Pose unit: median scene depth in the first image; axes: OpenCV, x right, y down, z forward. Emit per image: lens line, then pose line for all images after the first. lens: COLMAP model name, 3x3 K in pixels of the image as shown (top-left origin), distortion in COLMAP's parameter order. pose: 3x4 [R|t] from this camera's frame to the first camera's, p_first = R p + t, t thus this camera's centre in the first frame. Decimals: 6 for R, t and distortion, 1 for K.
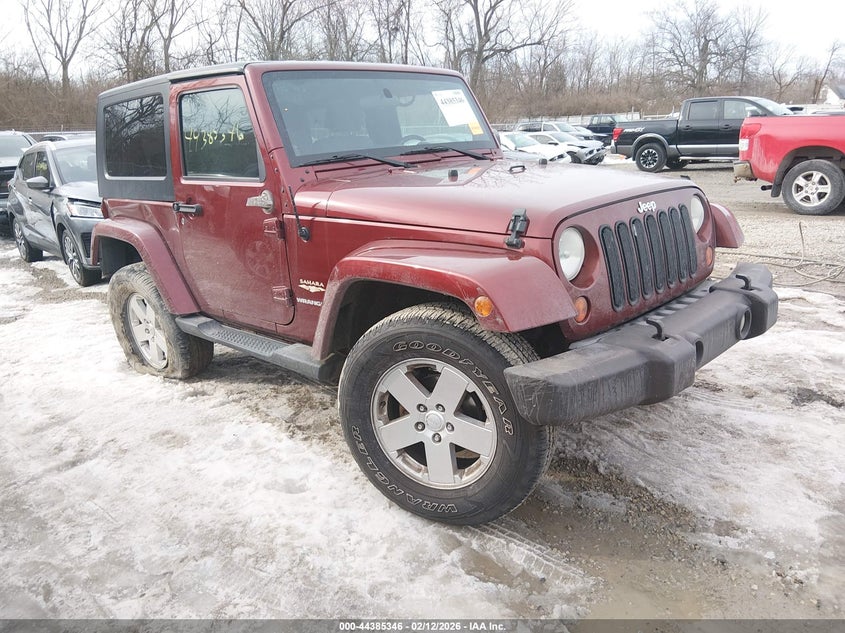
lens RADIAL K [[660.7, 0, 423.7], [0, 660.7, 316.1], [0, 0, 1]] dist [-0.001471, -0.014488]
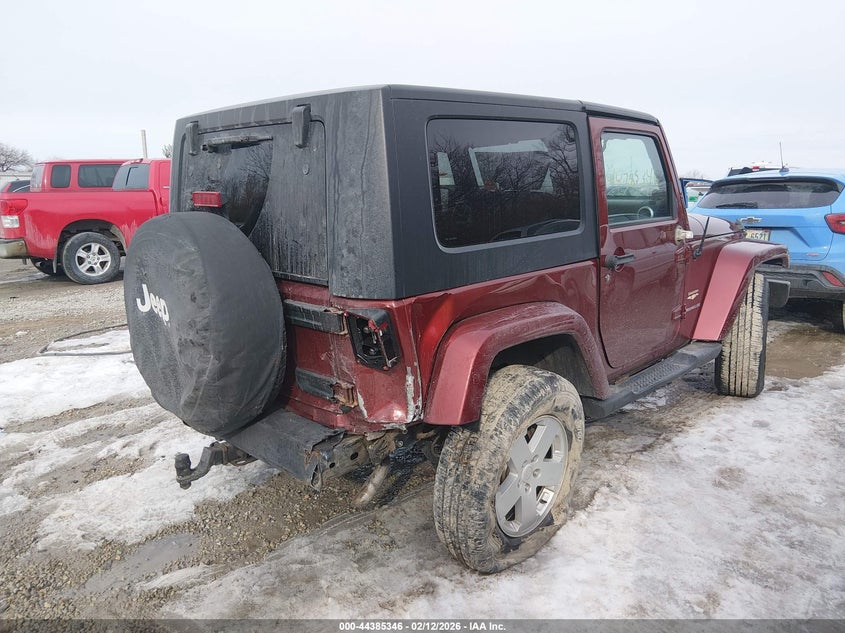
lens RADIAL K [[660.7, 0, 424.2], [0, 660.7, 315.5], [0, 0, 1]] dist [-0.001471, -0.014488]
pose [[-0.011031, -0.155256, 0.987813, -0.476669], [0.287312, 0.945724, 0.151849, -0.116873], [-0.957773, 0.285486, 0.034175, 0.483811]]
